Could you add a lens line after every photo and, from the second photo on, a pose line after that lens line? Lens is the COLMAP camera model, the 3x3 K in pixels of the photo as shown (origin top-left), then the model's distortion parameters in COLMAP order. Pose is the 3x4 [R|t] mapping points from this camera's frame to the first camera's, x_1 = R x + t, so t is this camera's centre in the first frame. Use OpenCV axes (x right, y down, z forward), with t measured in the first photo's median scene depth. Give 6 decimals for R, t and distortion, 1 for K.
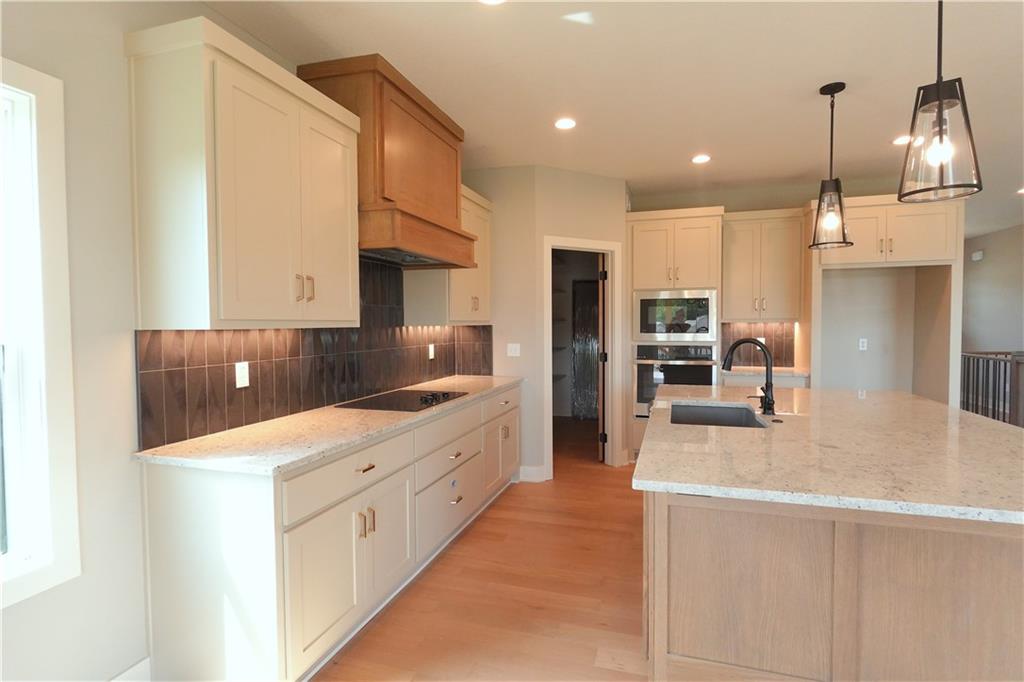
lens RADIAL K [[517.9, 0, 512.0], [0, 517.9, 341.0], [0, 0, 1]] dist [-0.003026, 0.000609]
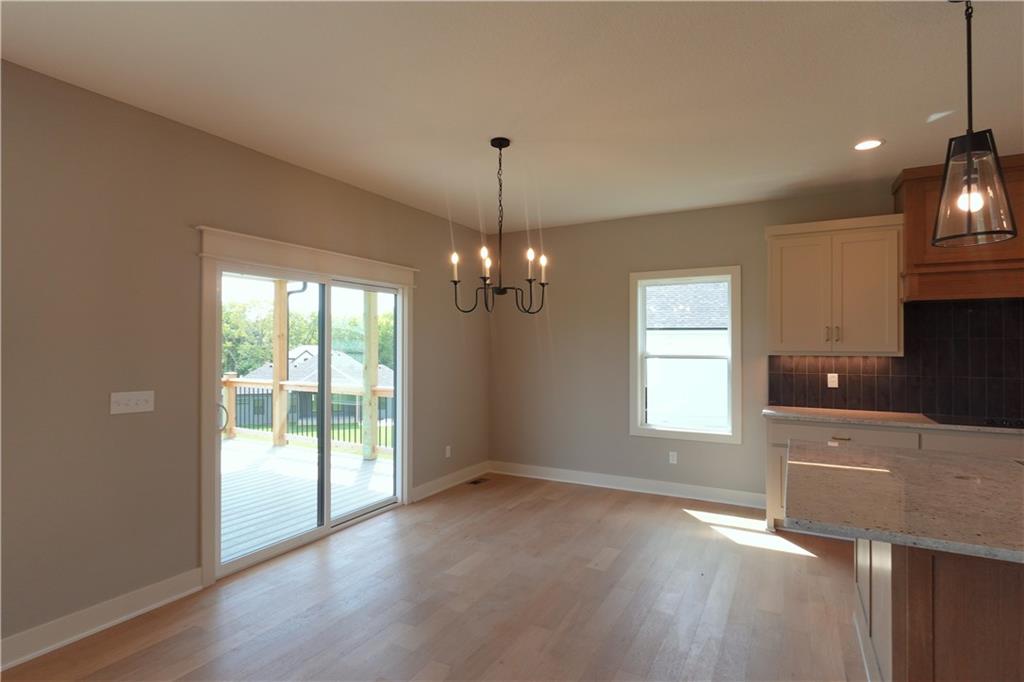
lens RADIAL K [[517.9, 0, 512.0], [0, 517.9, 341.0], [0, 0, 1]] dist [-0.003026, 0.000609]
pose [[-0.190102, -0.004812, -0.981753, 1.469290], [-0.037358, 0.999299, 0.002336, -0.036437], [0.981053, 0.037120, -0.190148, 0.222060]]
